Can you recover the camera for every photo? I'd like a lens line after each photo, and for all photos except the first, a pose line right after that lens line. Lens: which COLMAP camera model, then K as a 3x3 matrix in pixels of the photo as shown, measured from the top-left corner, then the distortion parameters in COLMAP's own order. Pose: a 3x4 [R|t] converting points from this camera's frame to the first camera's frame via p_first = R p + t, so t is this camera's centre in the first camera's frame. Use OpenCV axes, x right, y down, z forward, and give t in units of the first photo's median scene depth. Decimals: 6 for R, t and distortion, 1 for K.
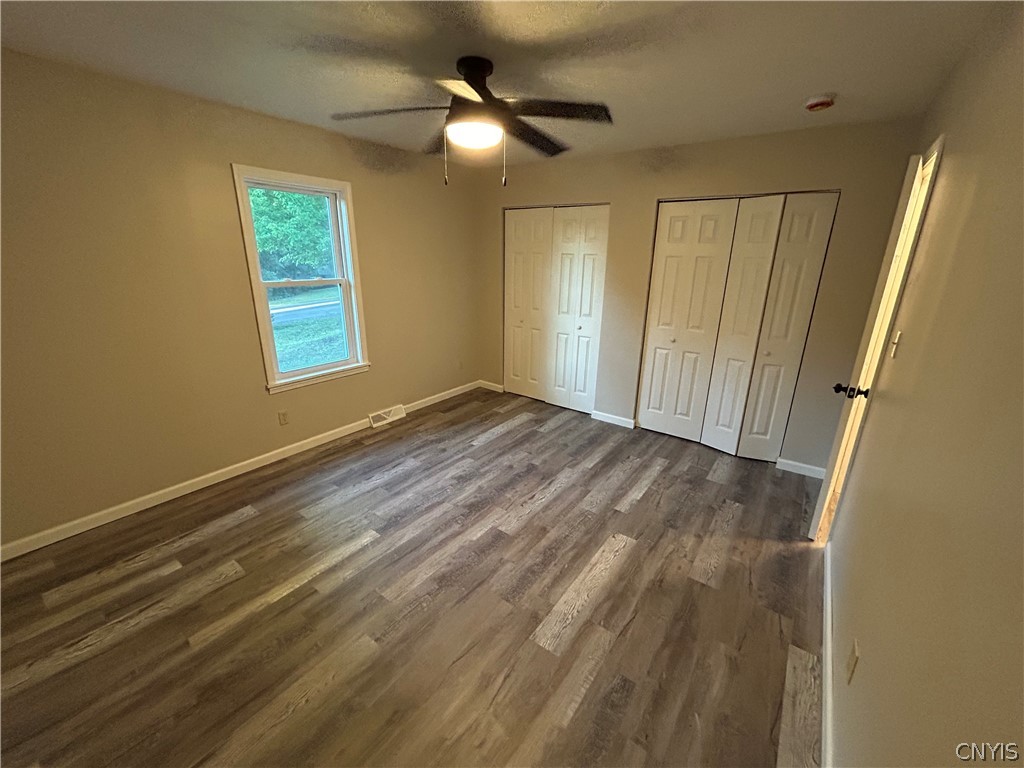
lens RADIAL K [[410.3, 0, 512.0], [0, 410.3, 384.0], [0, 0, 1]] dist [0.001247, 0.000187]
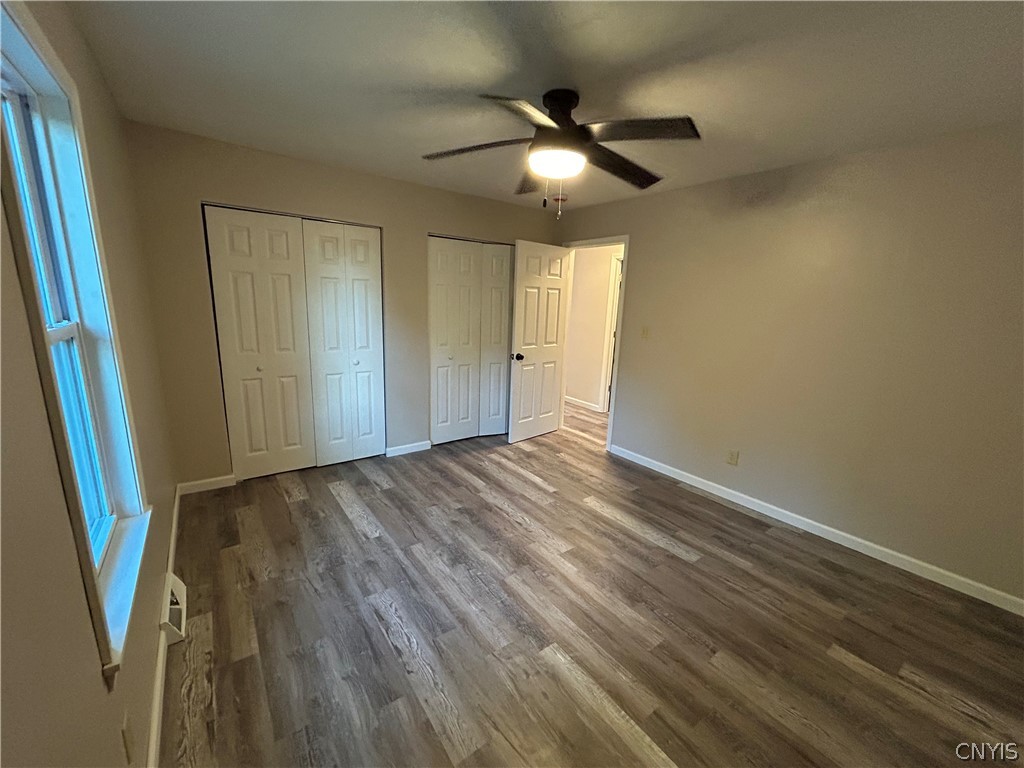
lens RADIAL K [[411.2, 0, 512.0], [0, 411.2, 384.0], [0, 0, 1]] dist [-0.002311, -0.000070]
pose [[0.295116, -0.203128, 0.933620, -0.700000], [0.258014, 0.957781, 0.126827, -0.151586], [-0.919965, 0.203458, 0.335066, 0.528393]]
